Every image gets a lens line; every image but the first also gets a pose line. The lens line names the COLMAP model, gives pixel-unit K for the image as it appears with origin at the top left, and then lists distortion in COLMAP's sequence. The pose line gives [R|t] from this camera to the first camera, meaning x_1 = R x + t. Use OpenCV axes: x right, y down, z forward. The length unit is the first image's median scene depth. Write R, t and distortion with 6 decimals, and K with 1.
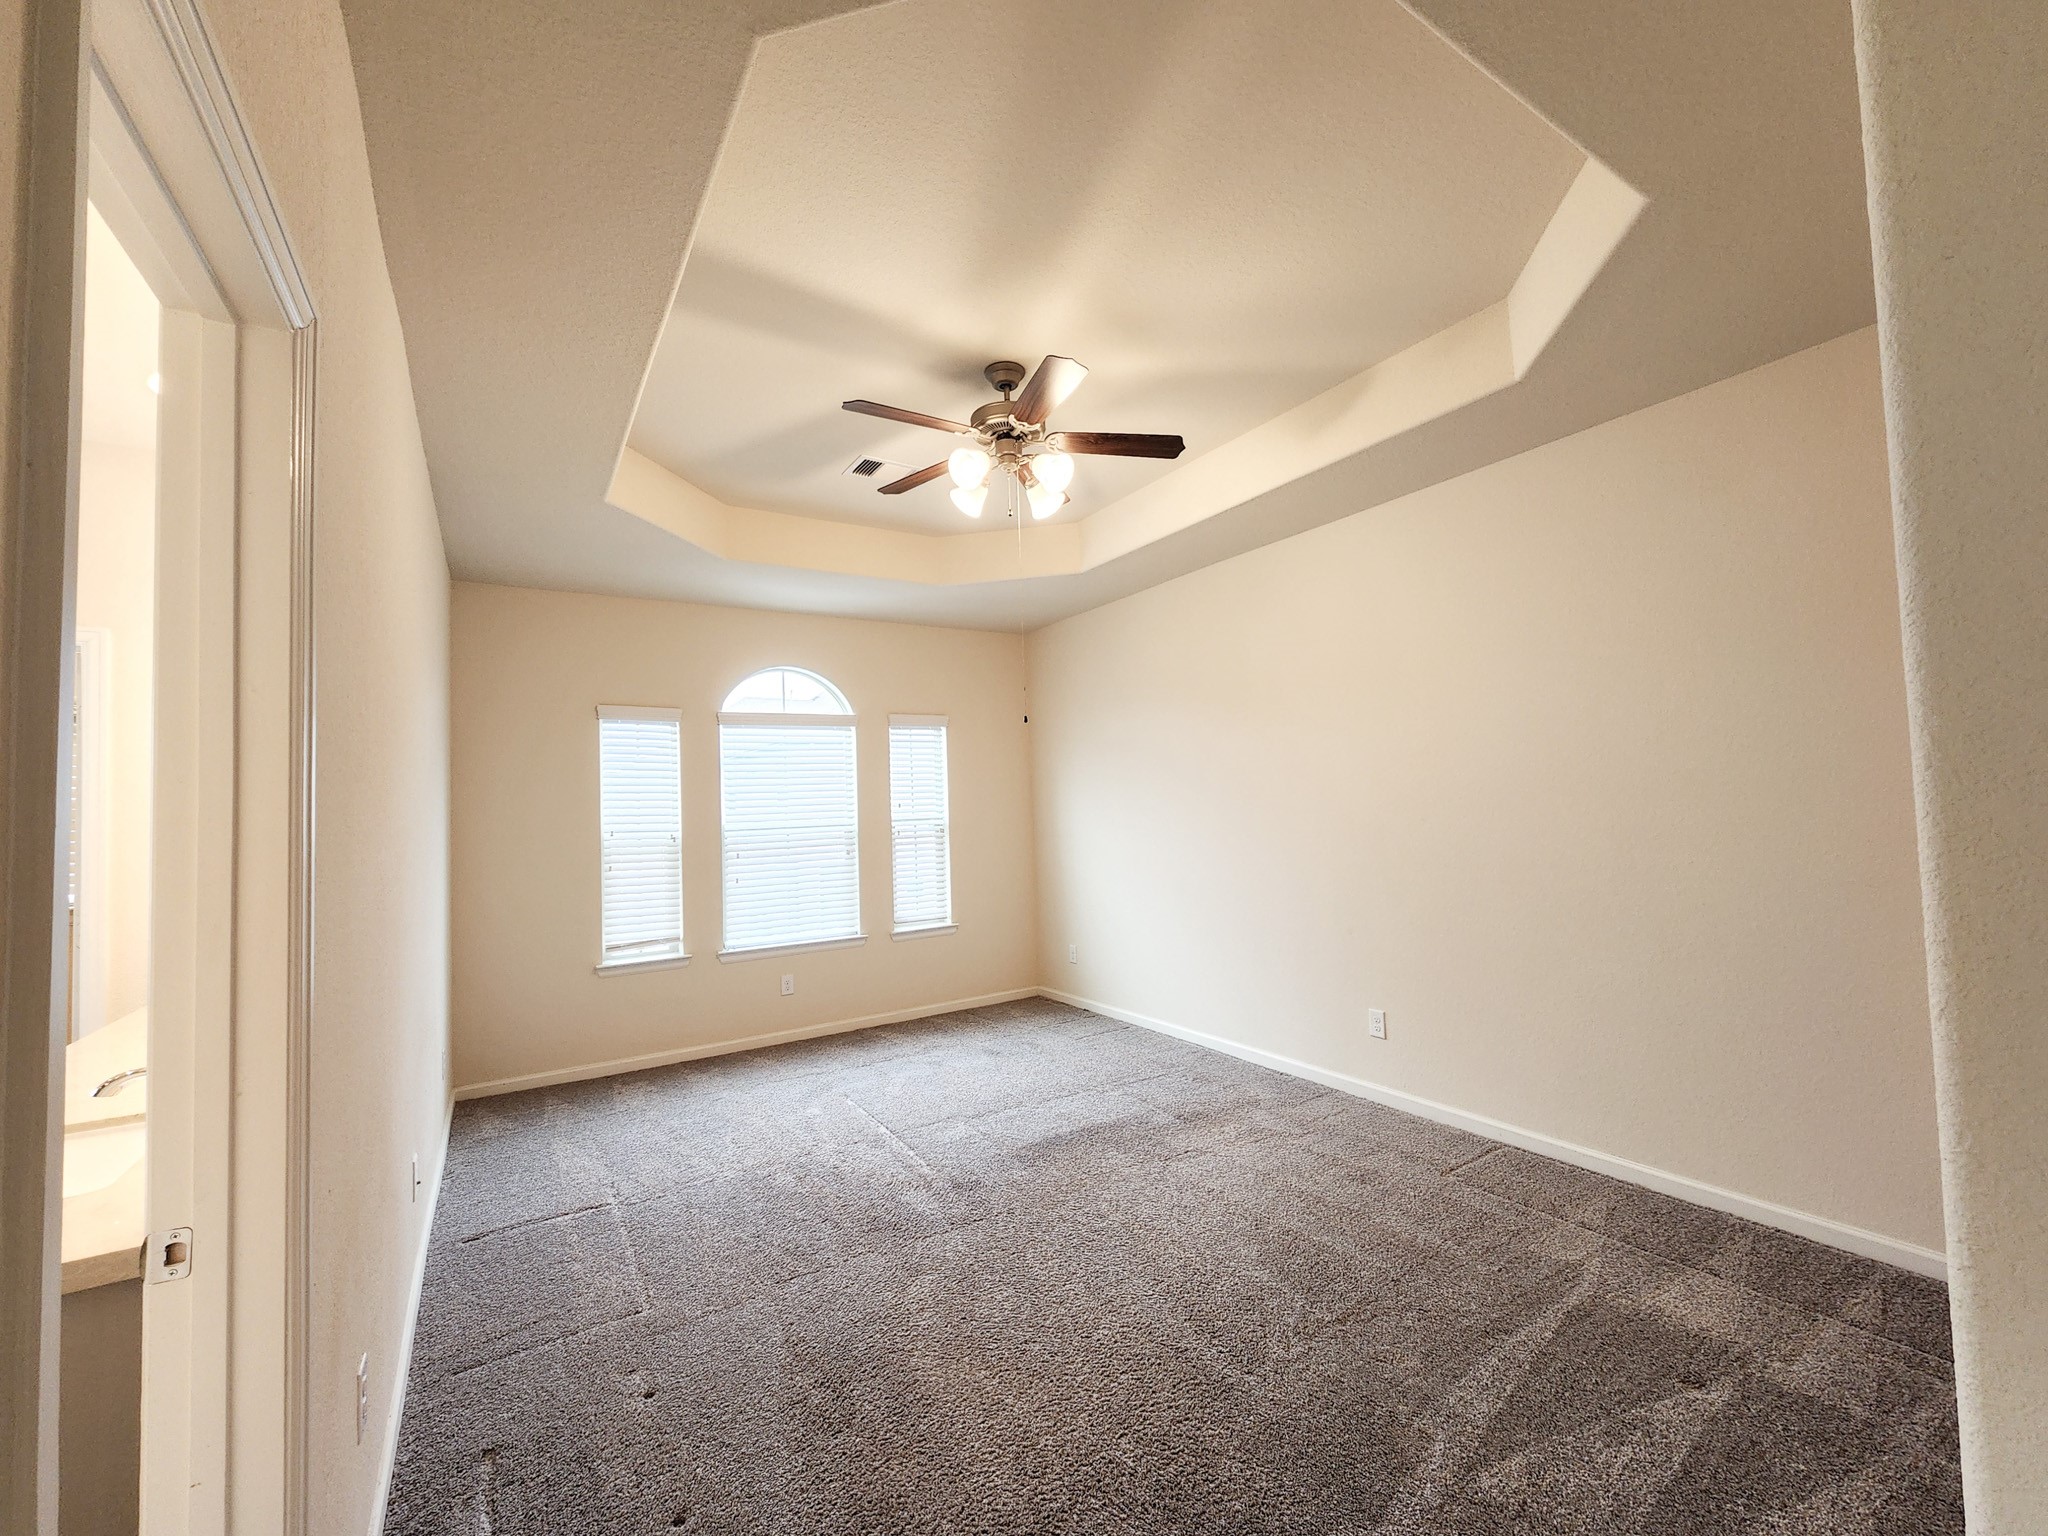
lens RADIAL K [[832.9, 0, 1029.0], [0, 832.9, 765.9], [0, 0, 1]] dist [-0.001783, -0.000859]
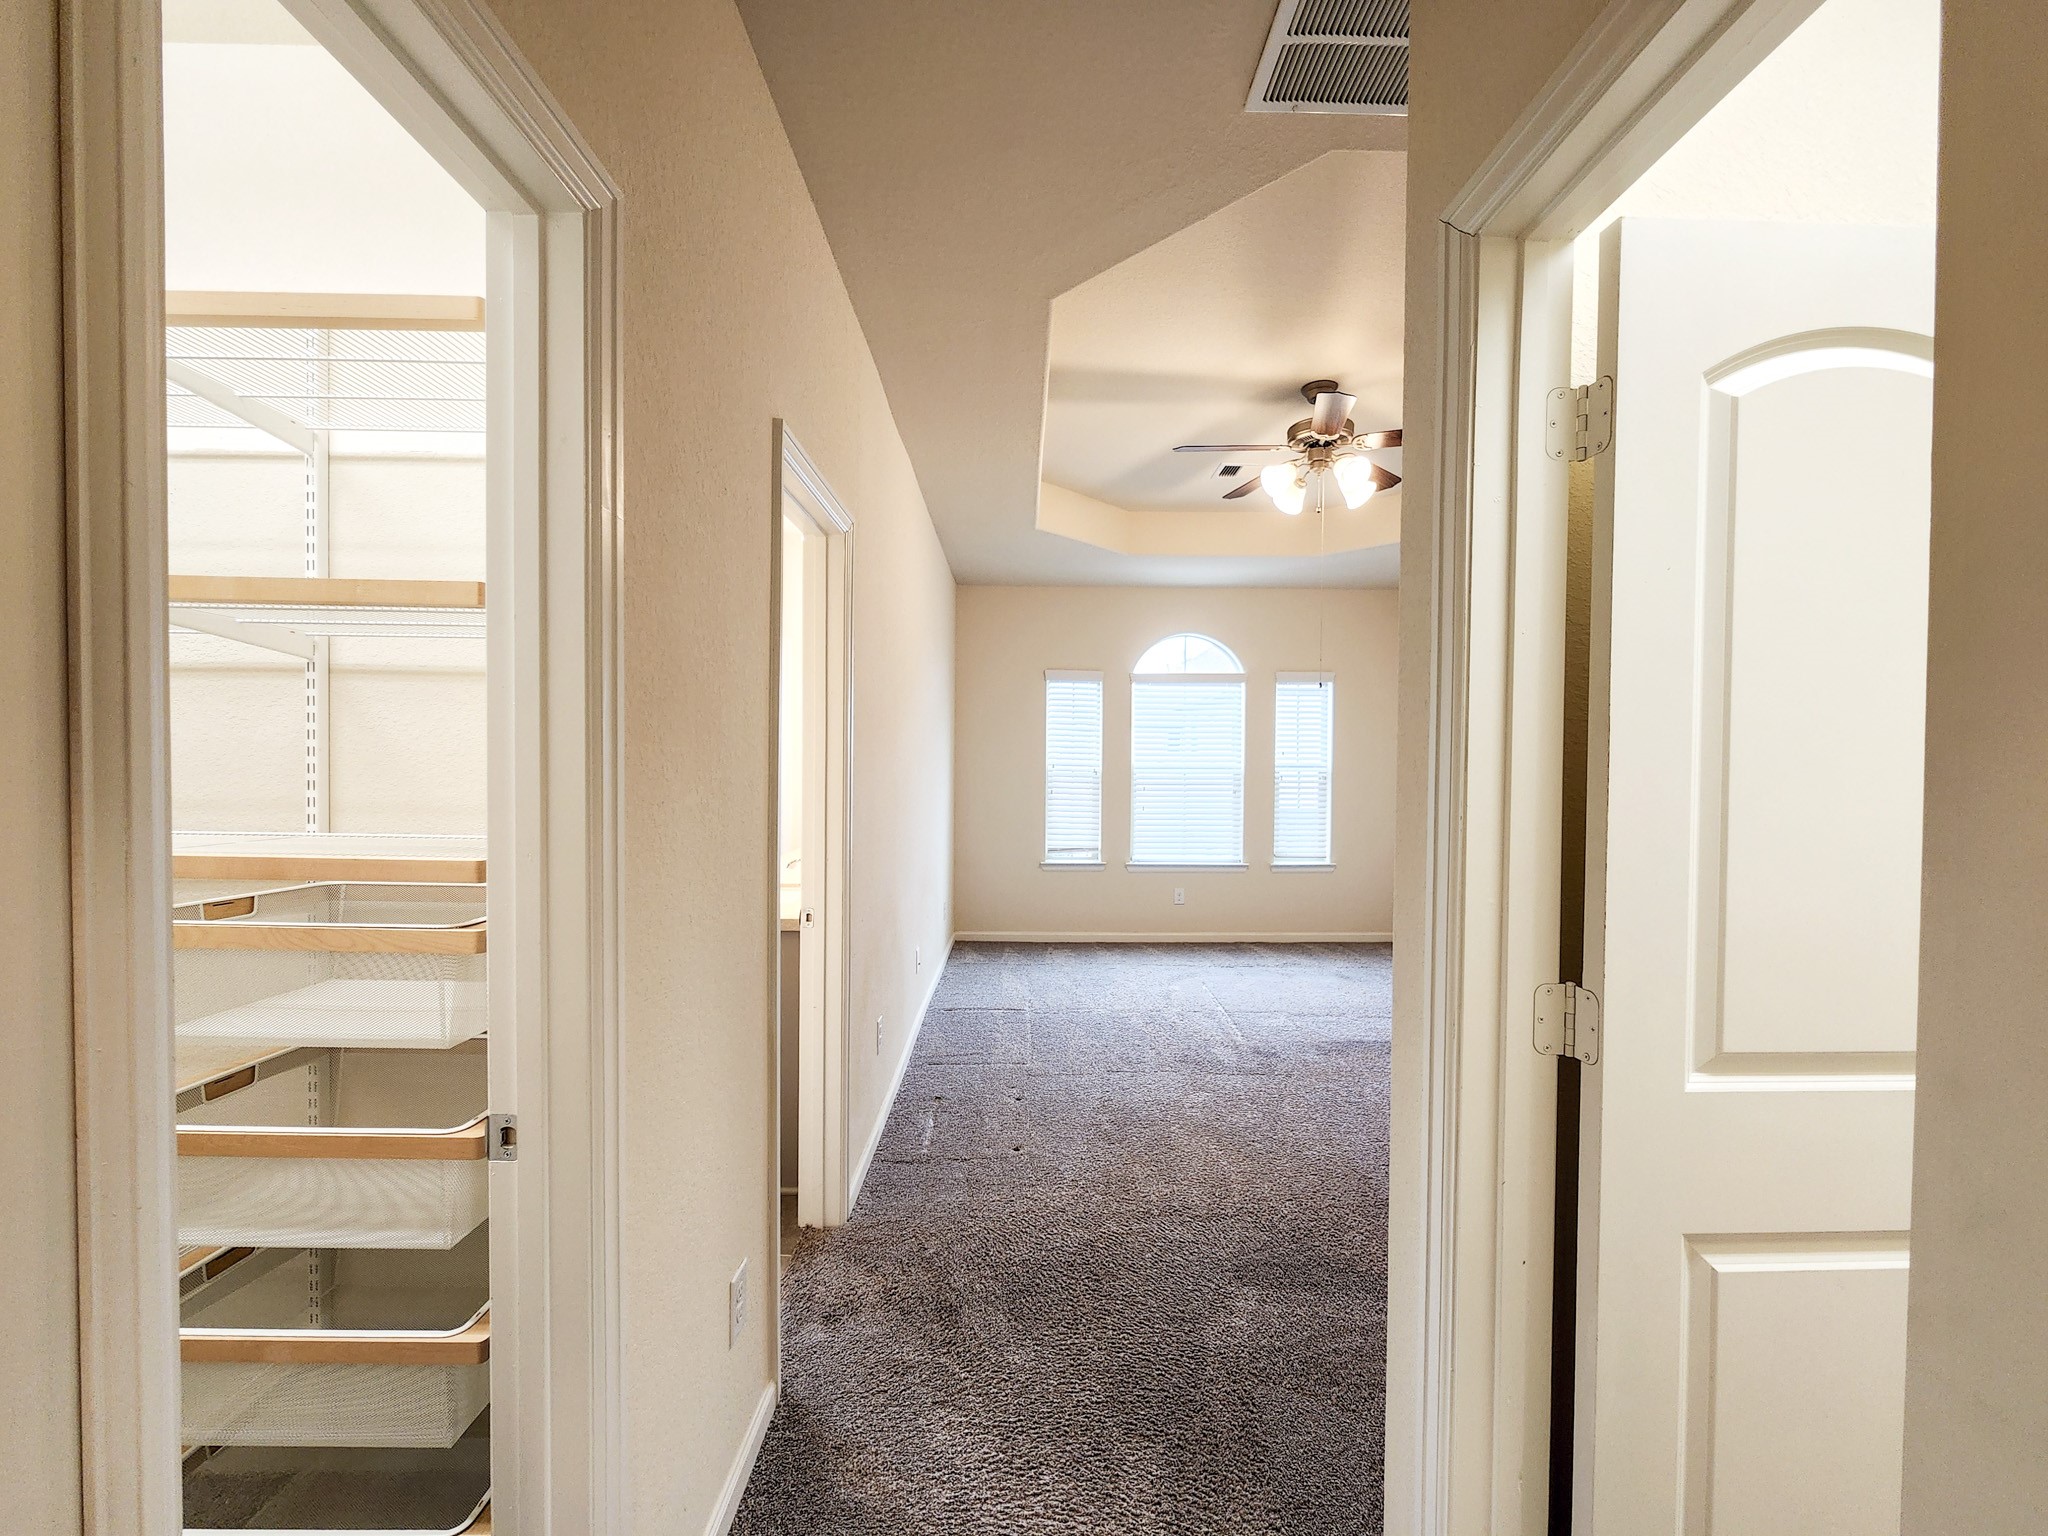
lens RADIAL K [[832.9, 0, 1025.1], [0, 832.9, 764.5], [0, 0, 1]] dist [-0.001783, -0.000859]
pose [[0.845615, 0.045462, -0.531853, 0.194876], [-0.010780, 0.997618, 0.068136, -0.013304], [0.533684, -0.051884, 0.844091, -0.174647]]
